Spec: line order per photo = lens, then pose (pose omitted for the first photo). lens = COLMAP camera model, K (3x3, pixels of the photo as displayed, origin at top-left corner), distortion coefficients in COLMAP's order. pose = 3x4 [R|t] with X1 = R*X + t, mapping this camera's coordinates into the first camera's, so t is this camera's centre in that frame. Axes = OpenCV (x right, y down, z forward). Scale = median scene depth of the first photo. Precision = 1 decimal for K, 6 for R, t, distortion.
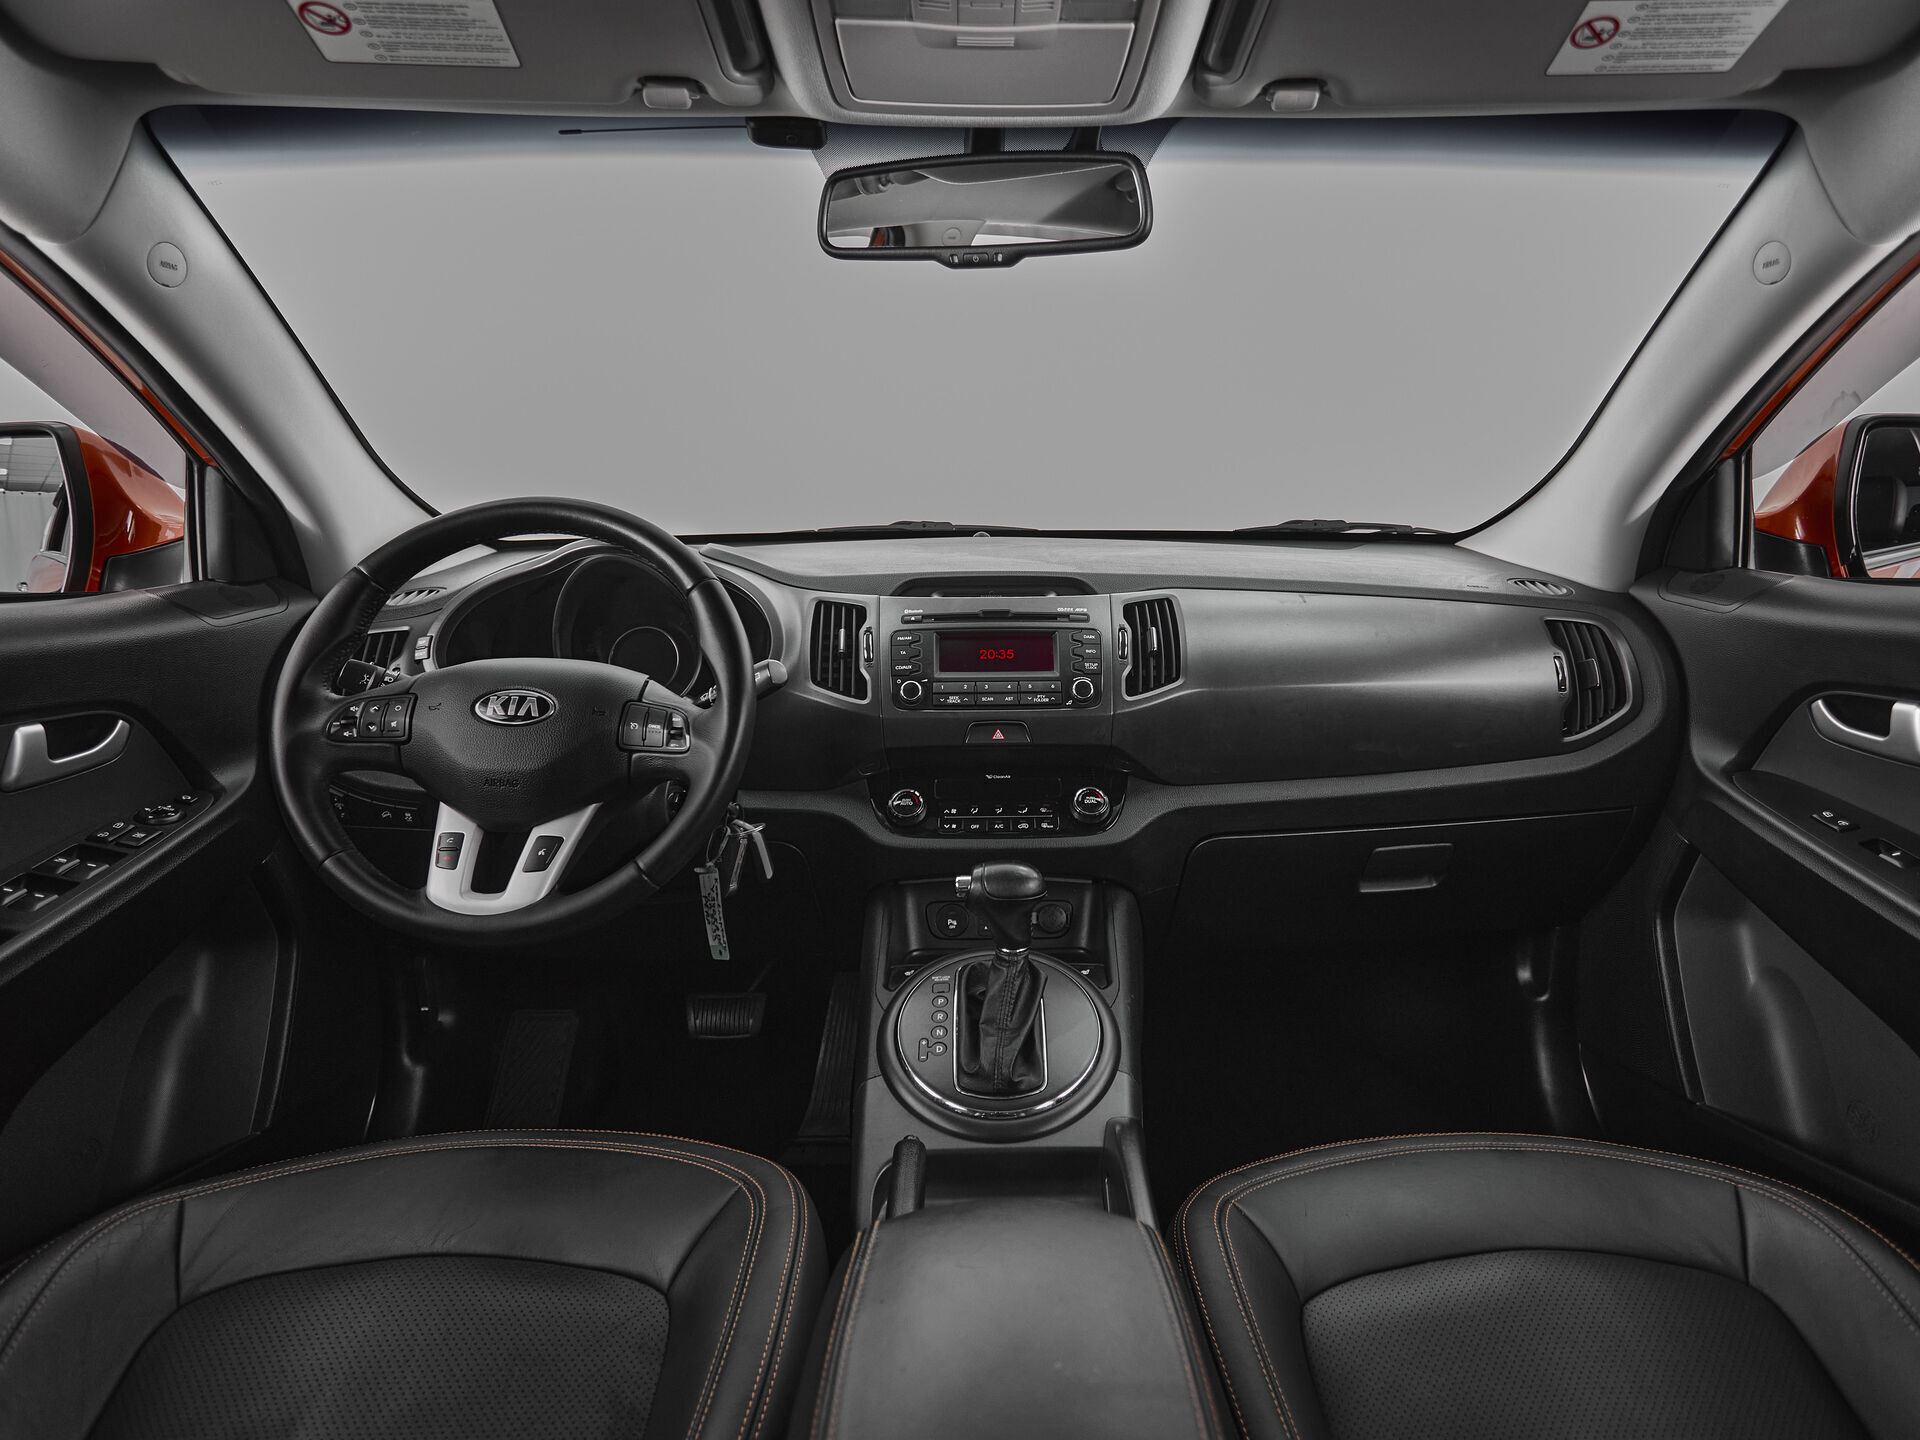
lens RADIAL K [[1079.0, 0, 1011.1], [0, 1079.0, 700.7], [0, 0, 1]] dist [0.000571, -0.000706]
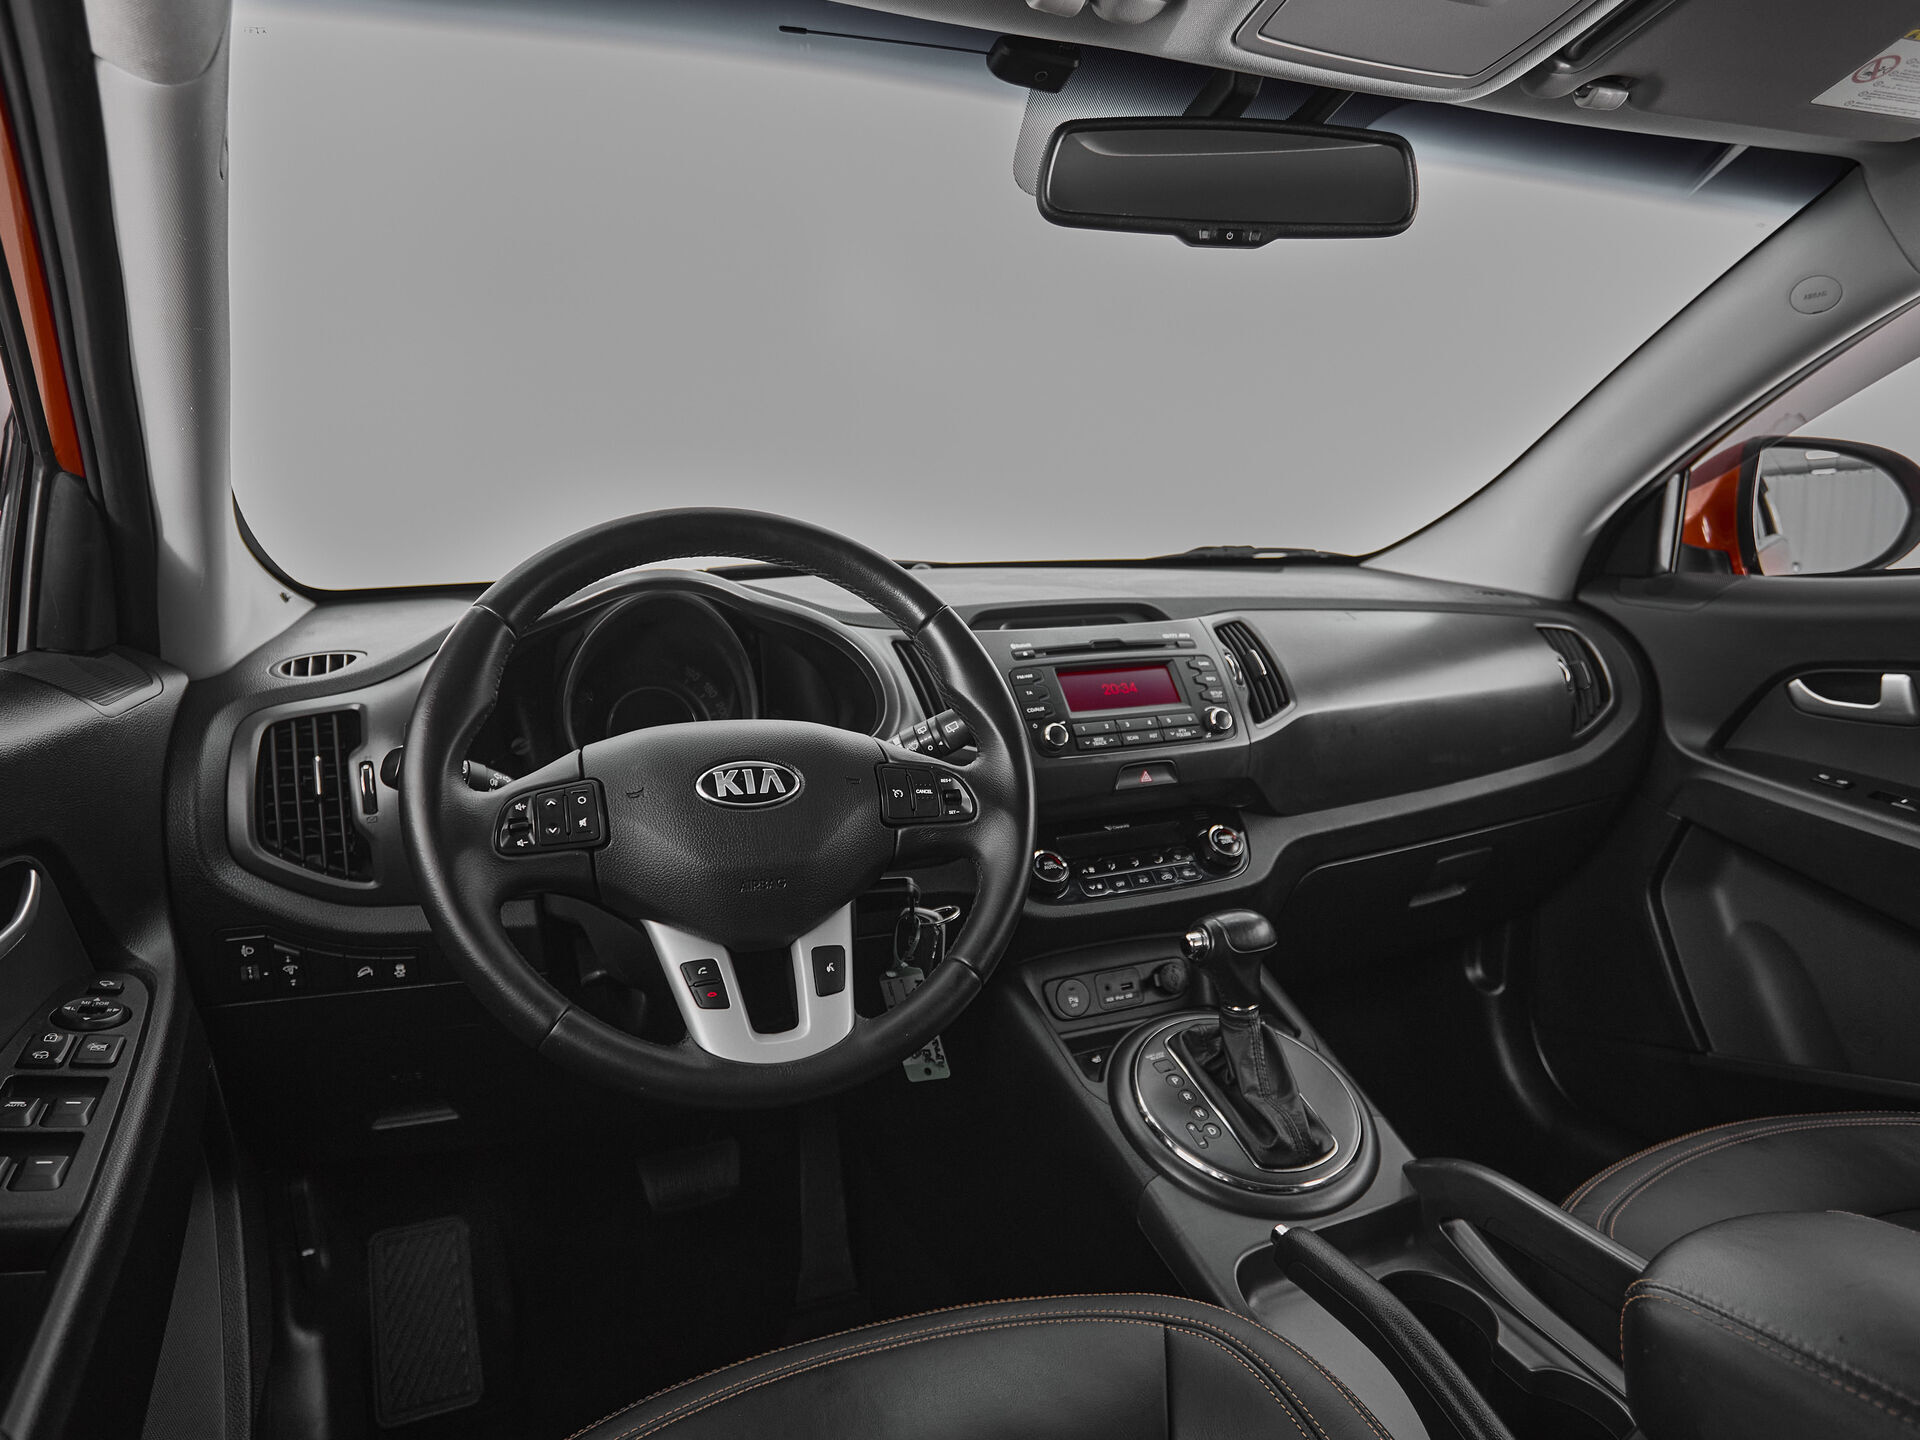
lens RADIAL K [[1178.4, 0, 964.9], [0, 1178.4, 749.7], [0, 0, 1]] dist [0.001865, 0.001577]
pose [[0.925644, -0.081071, 0.369608, -0.504966], [0.088636, 0.996058, -0.003500, -0.000670], [-0.367868, 0.036001, 0.929181, 0.148364]]
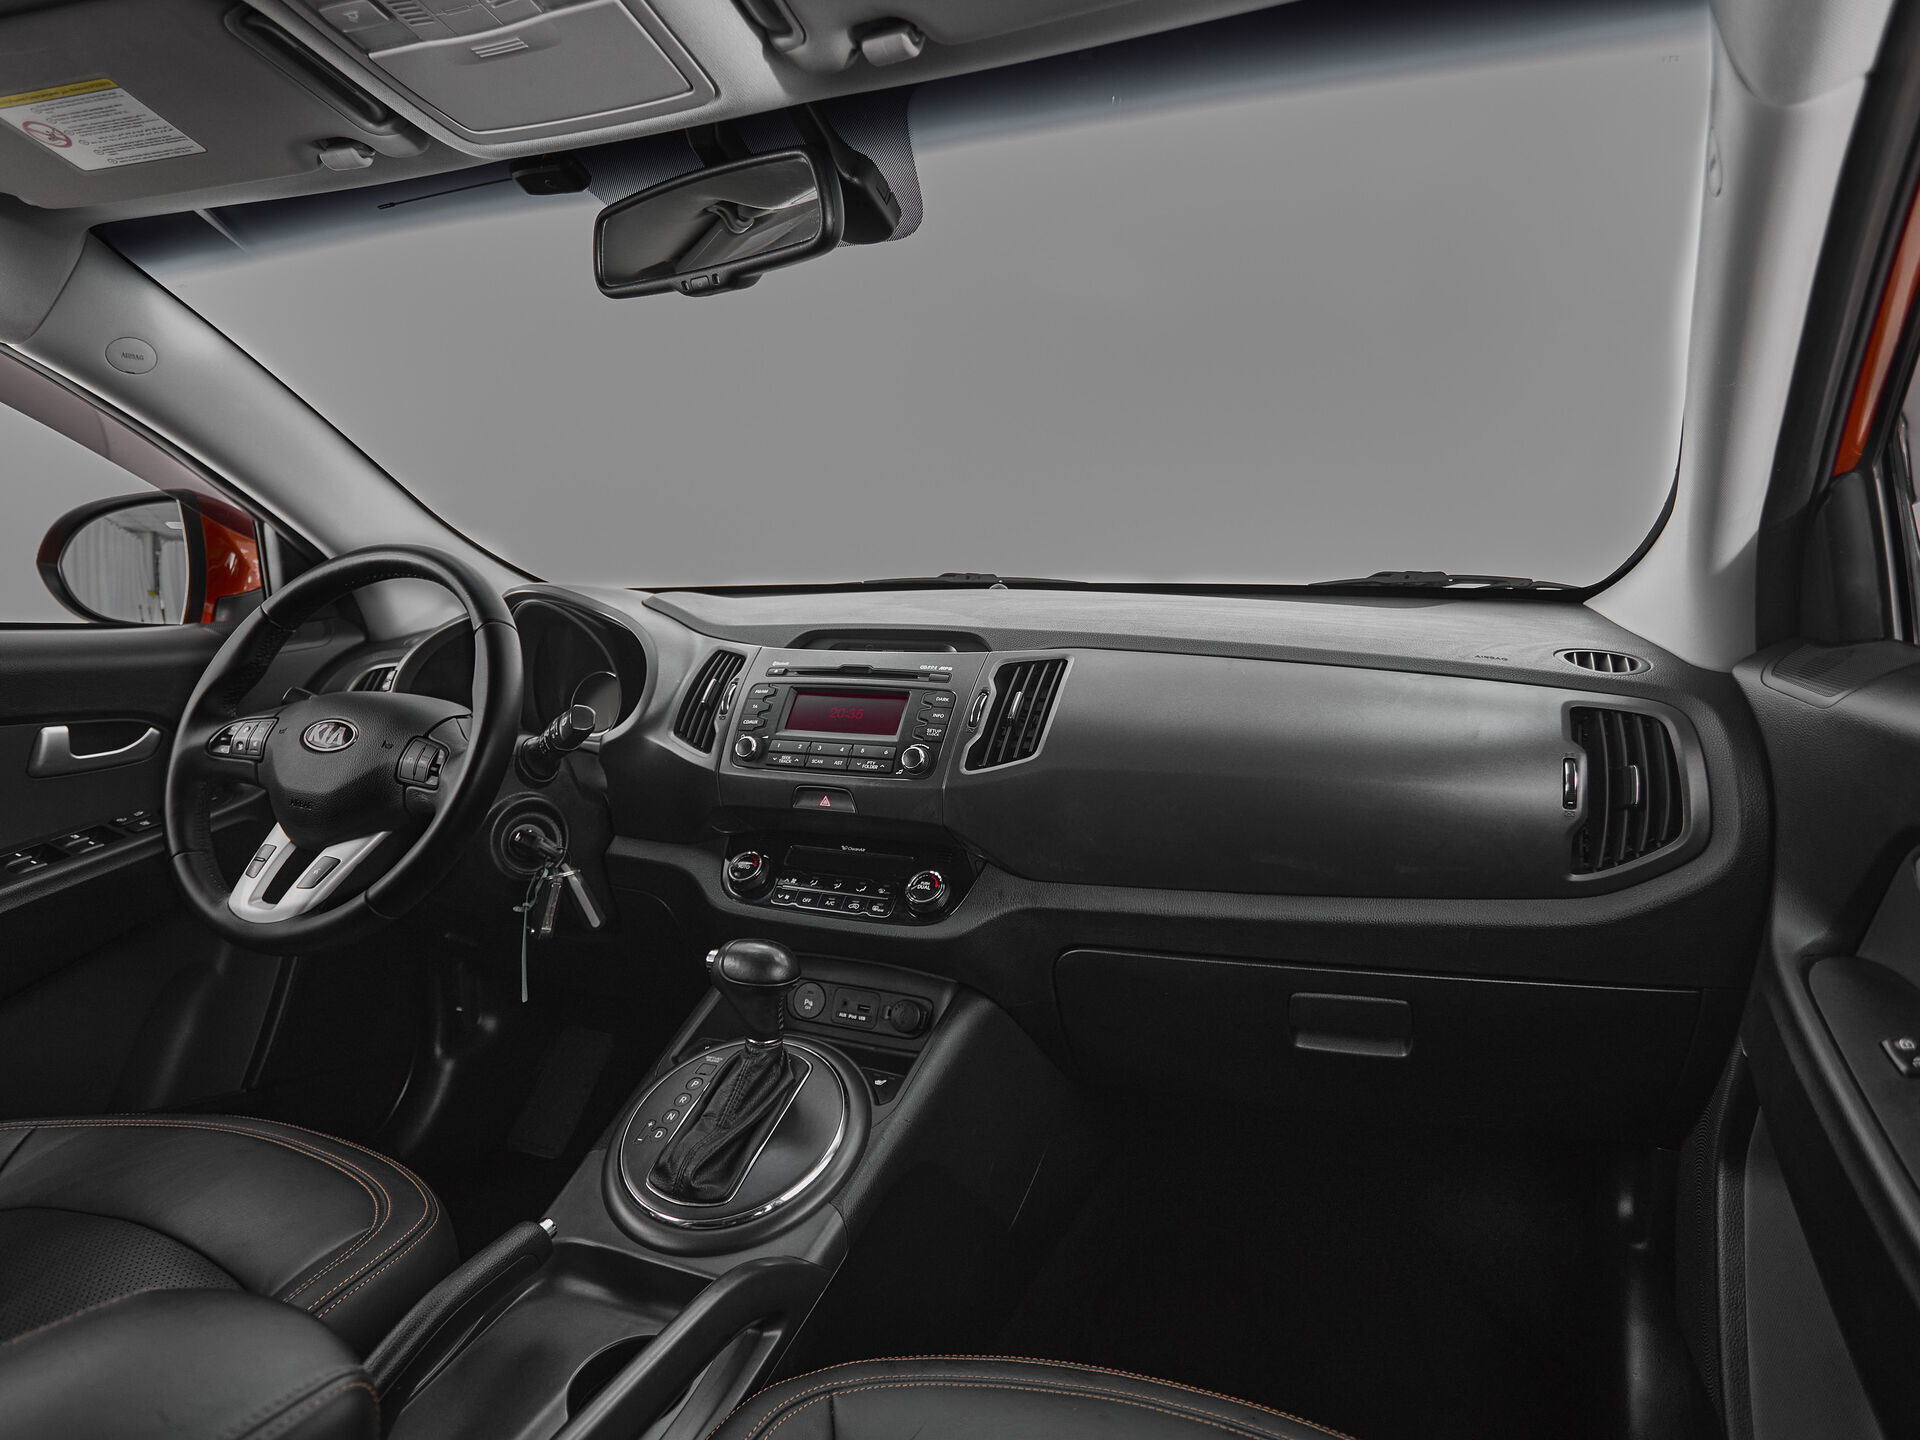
lens RADIAL K [[1103.3, 0, 960.0], [0, 1103.3, 720.0], [0, 0, 1]] dist [0.000021, -0.000953]
pose [[0.914921, 0.054159, -0.399983, 0.455798], [-0.070445, 0.997174, -0.026117, -0.020419], [0.397438, 0.052072, 0.916150, 0.190328]]
